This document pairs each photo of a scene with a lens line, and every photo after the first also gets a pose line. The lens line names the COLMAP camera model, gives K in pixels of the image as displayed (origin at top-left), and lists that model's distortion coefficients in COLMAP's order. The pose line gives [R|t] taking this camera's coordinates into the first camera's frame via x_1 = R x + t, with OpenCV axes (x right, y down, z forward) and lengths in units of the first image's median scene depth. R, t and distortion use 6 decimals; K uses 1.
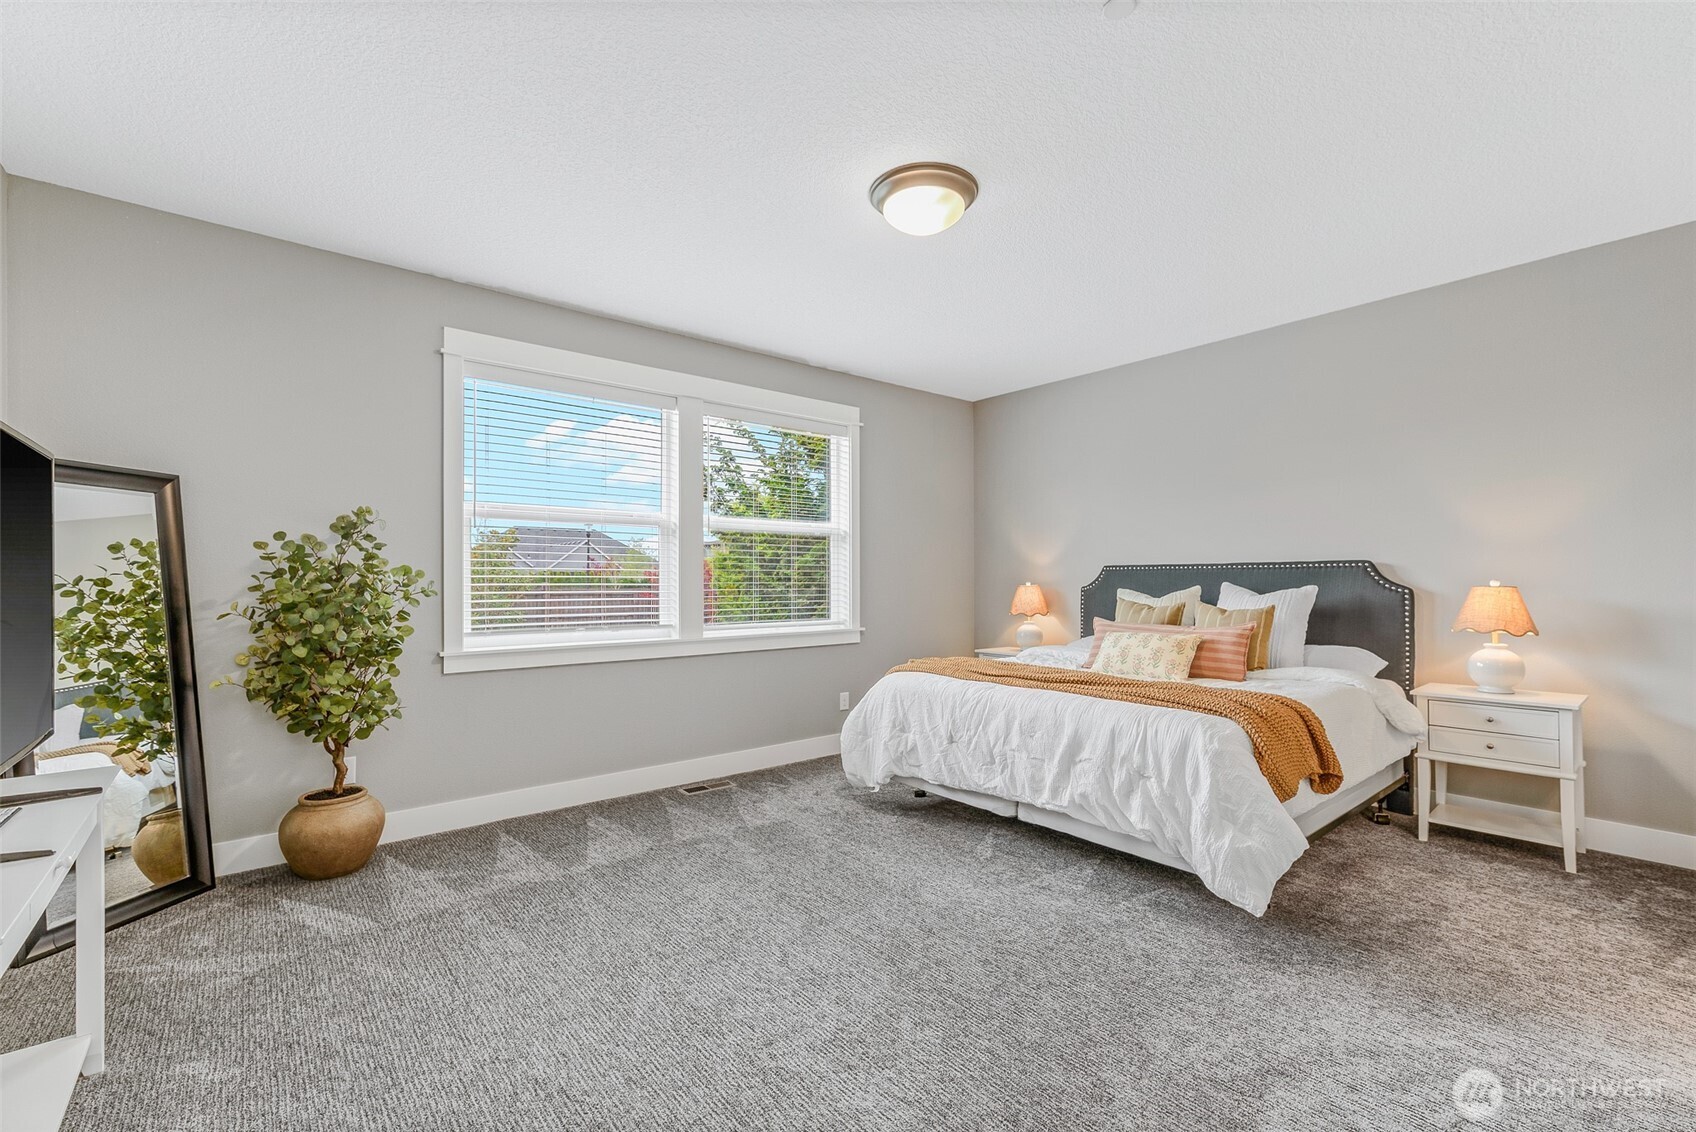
lens RADIAL K [[730.5, 0, 855.9], [0, 730.5, 570.9], [0, 0, 1]] dist [0.000818, -0.000098]
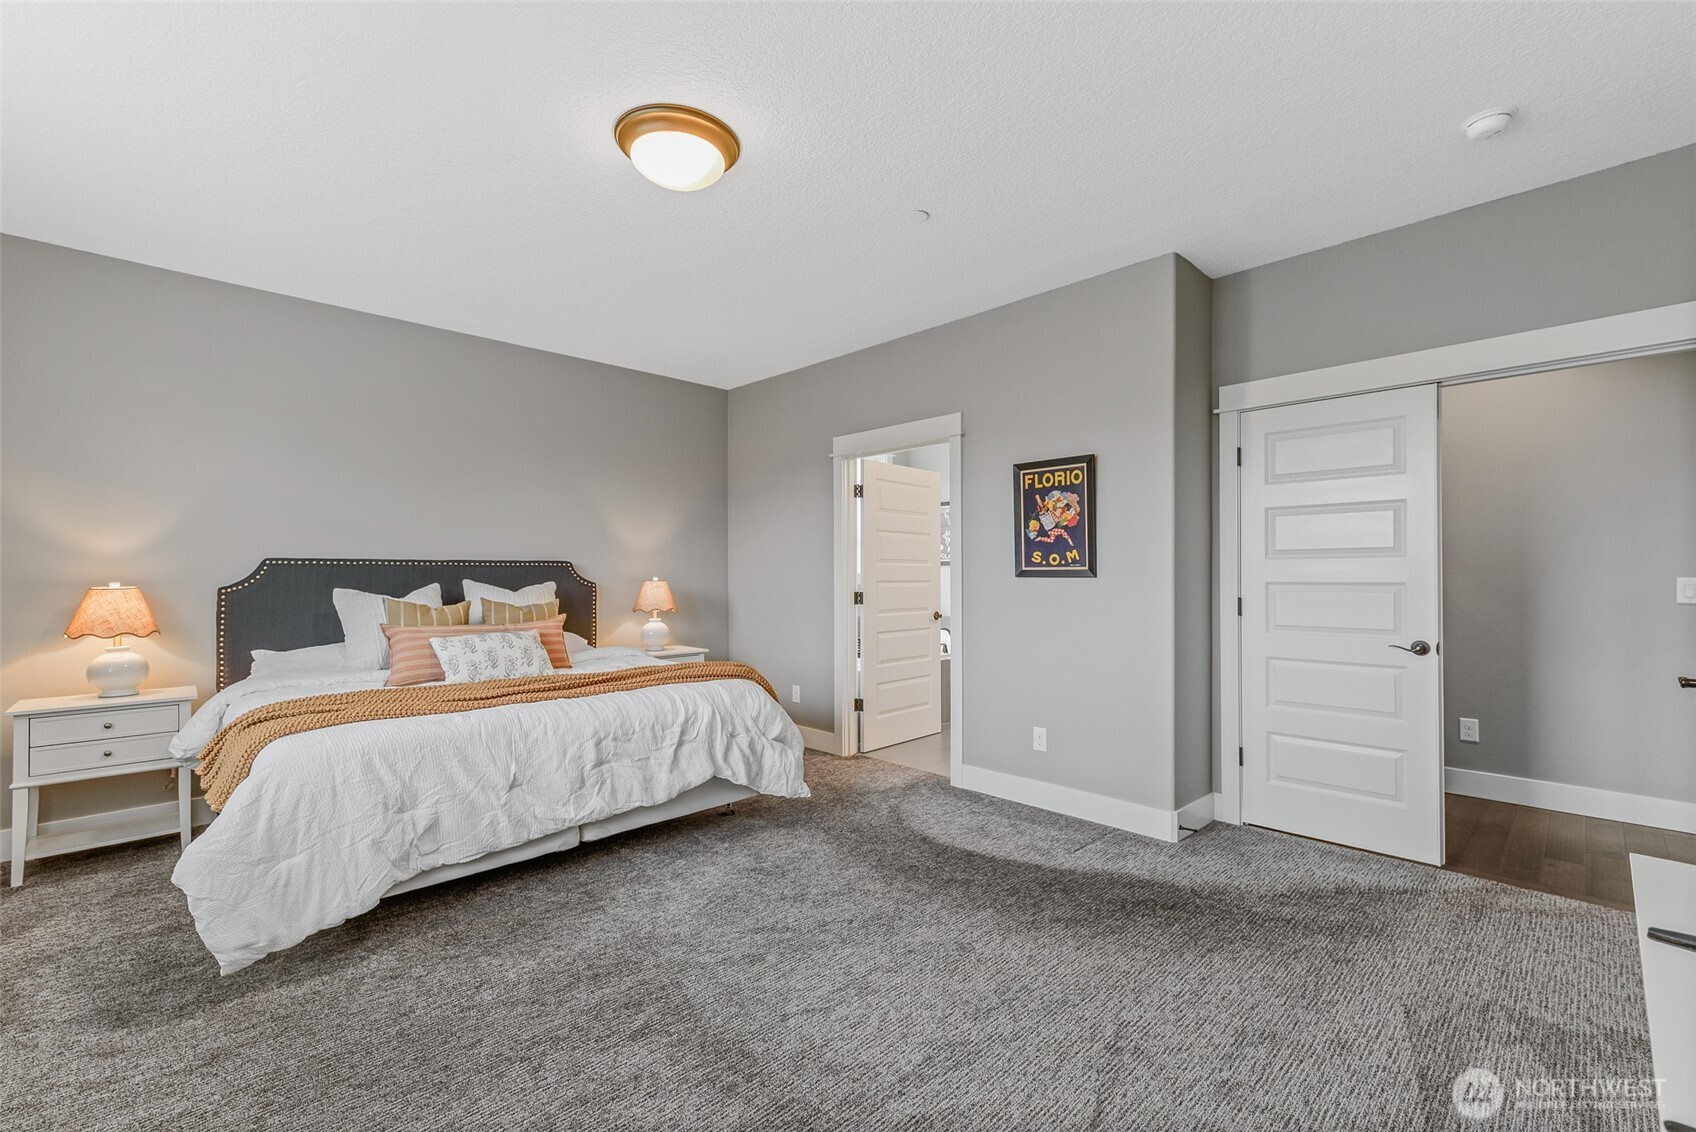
lens RADIAL K [[712.2, 0, 847.8], [0, 712.2, 578.5], [0, 0, 1]] dist [-0.044840, -0.000090]
pose [[-0.090835, -0.001097, 0.995865, -0.632297], [-0.007451, 0.999972, 0.000422, 0.012713], [-0.995838, -0.007381, -0.090840, 0.724210]]
